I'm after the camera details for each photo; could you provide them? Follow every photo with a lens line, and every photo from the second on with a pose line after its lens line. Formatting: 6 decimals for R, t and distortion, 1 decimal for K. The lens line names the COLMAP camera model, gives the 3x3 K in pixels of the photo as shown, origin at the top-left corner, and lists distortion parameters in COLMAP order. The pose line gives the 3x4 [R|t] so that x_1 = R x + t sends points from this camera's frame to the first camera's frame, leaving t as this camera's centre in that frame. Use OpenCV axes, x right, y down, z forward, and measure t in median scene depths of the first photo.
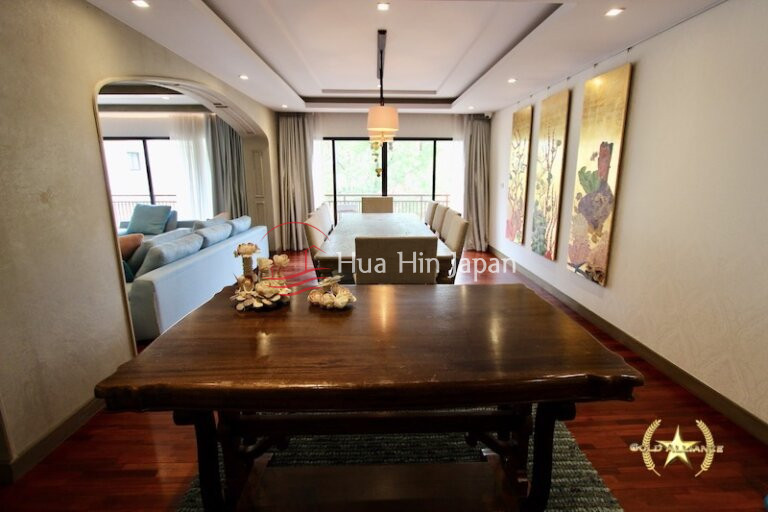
lens RADIAL K [[353.2, 0, 389.9], [0, 353.2, 245.4], [0, 0, 1]] dist [-0.011232, 0.000597]
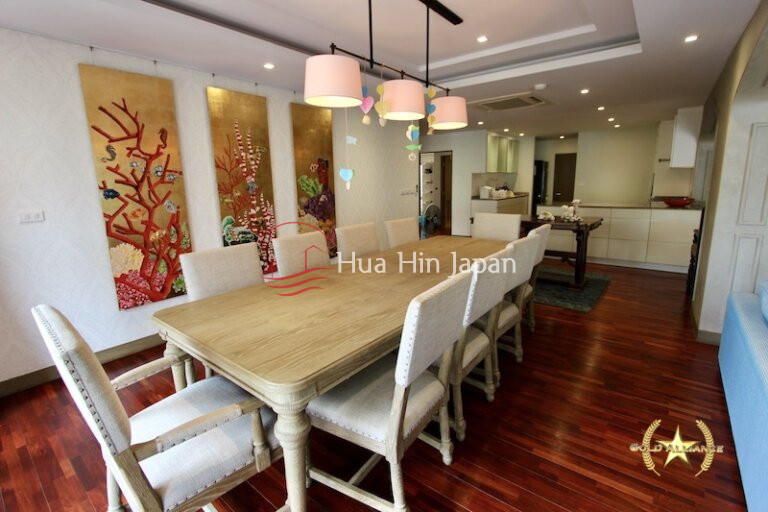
lens RADIAL K [[353.2, 0, 389.9], [0, 353.2, 245.4], [0, 0, 1]] dist [-0.011232, 0.000597]
pose [[-0.762495, -0.101484, 0.638986, -0.277689], [0.150894, 0.932493, 0.328159, -0.210341], [-0.629153, 0.346639, -0.695707, 1.031747]]
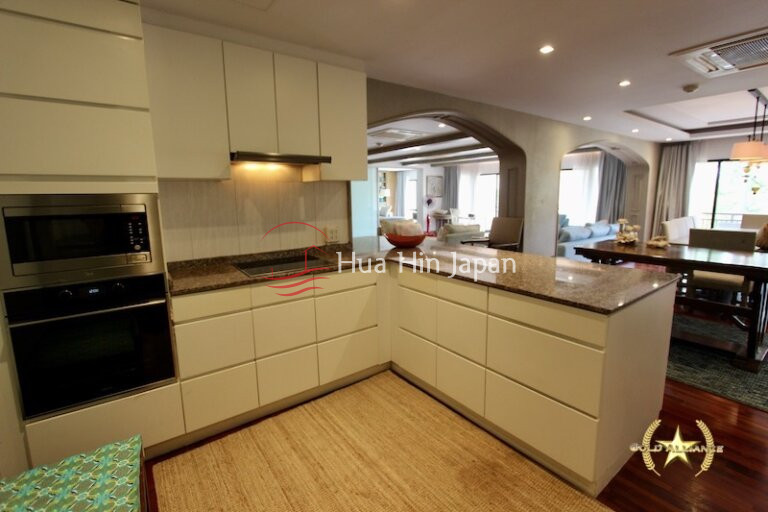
lens RADIAL K [[353.2, 0, 389.9], [0, 353.2, 245.4], [0, 0, 1]] dist [-0.011232, 0.000597]
pose [[0.568848, 0.110930, -0.814927, 0.189779], [-0.154729, 0.987603, 0.026429, 0.096188], [0.807757, 0.111059, 0.578960, -0.470786]]
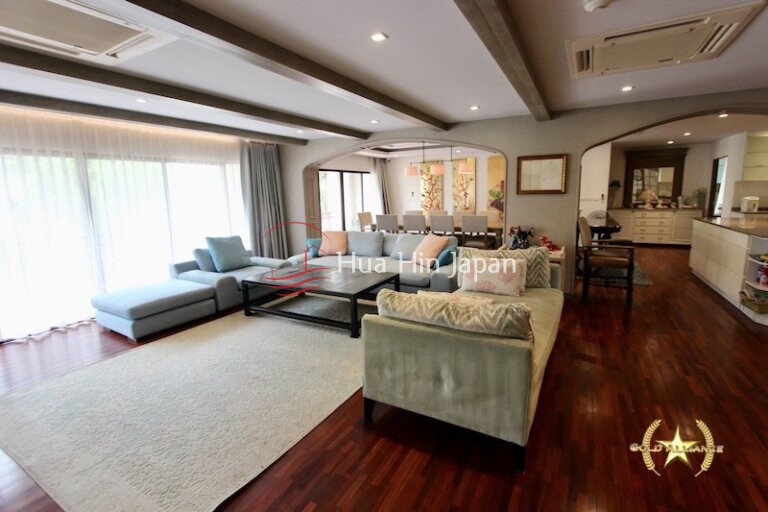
lens RADIAL K [[353.2, 0, 389.9], [0, 353.2, 245.4], [0, 0, 1]] dist [-0.011232, 0.000597]
pose [[0.518354, -0.142904, 0.843142, -1.237456], [0.197168, 0.979347, 0.044773, -0.049859], [-0.832126, 0.143032, 0.535824, 0.173883]]
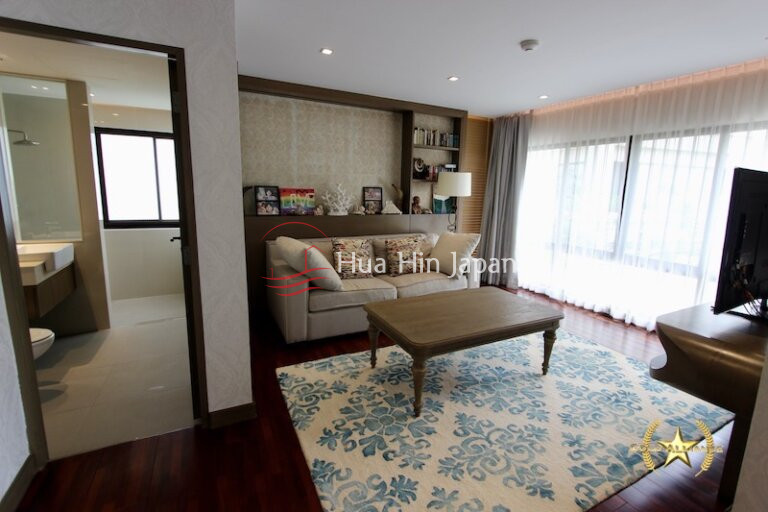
lens RADIAL K [[353.2, 0, 389.9], [0, 353.2, 245.4], [0, 0, 1]] dist [-0.011232, 0.000597]
pose [[0.423376, 0.160415, -0.891639, -1.389937], [-0.211827, 0.974446, 0.074731, -0.116432], [0.880842, 0.157233, 0.446537, 0.544863]]
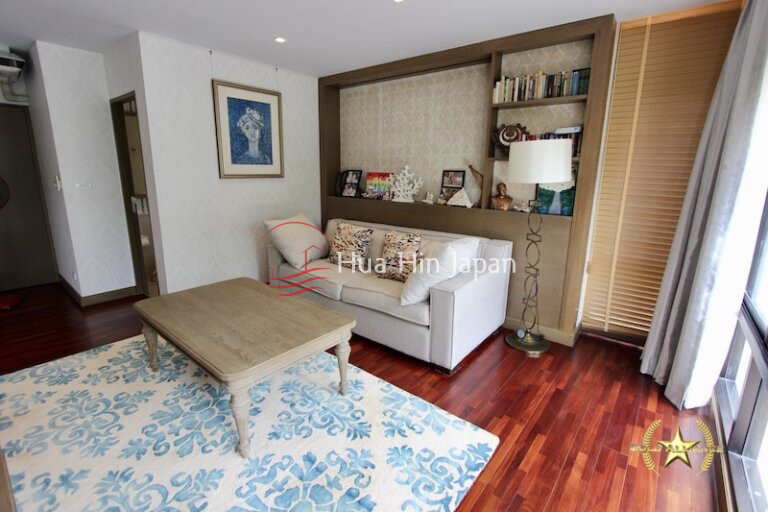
lens RADIAL K [[353.2, 0, 389.9], [0, 353.2, 245.4], [0, 0, 1]] dist [-0.011232, 0.000597]
pose [[-0.660166, 0.151436, -0.735696, -1.581909], [-0.165586, 0.926026, 0.339199, -0.244138], [0.732641, 0.345749, -0.586255, 1.163253]]
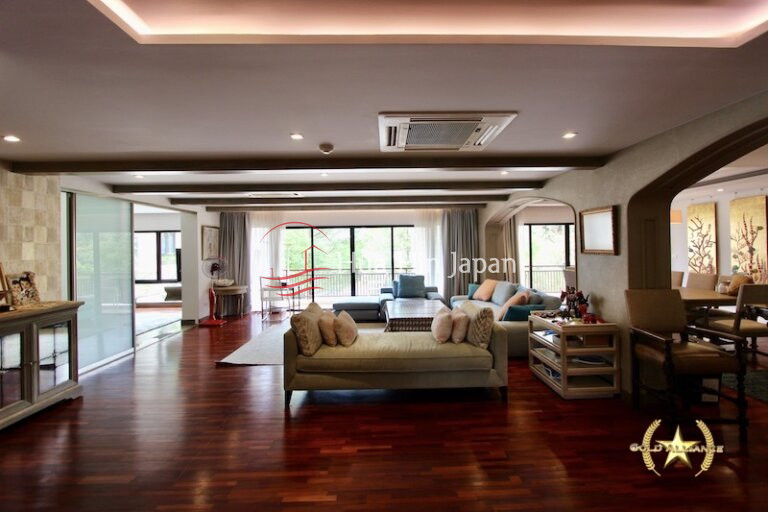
lens RADIAL K [[353.2, 0, 389.9], [0, 353.2, 245.4], [0, 0, 1]] dist [-0.011232, 0.000597]
pose [[0.999789, -0.016007, -0.012855, -0.753893], [0.013016, 0.978454, -0.206055, 0.051387], [0.015876, 0.205844, 0.978456, -0.339199]]
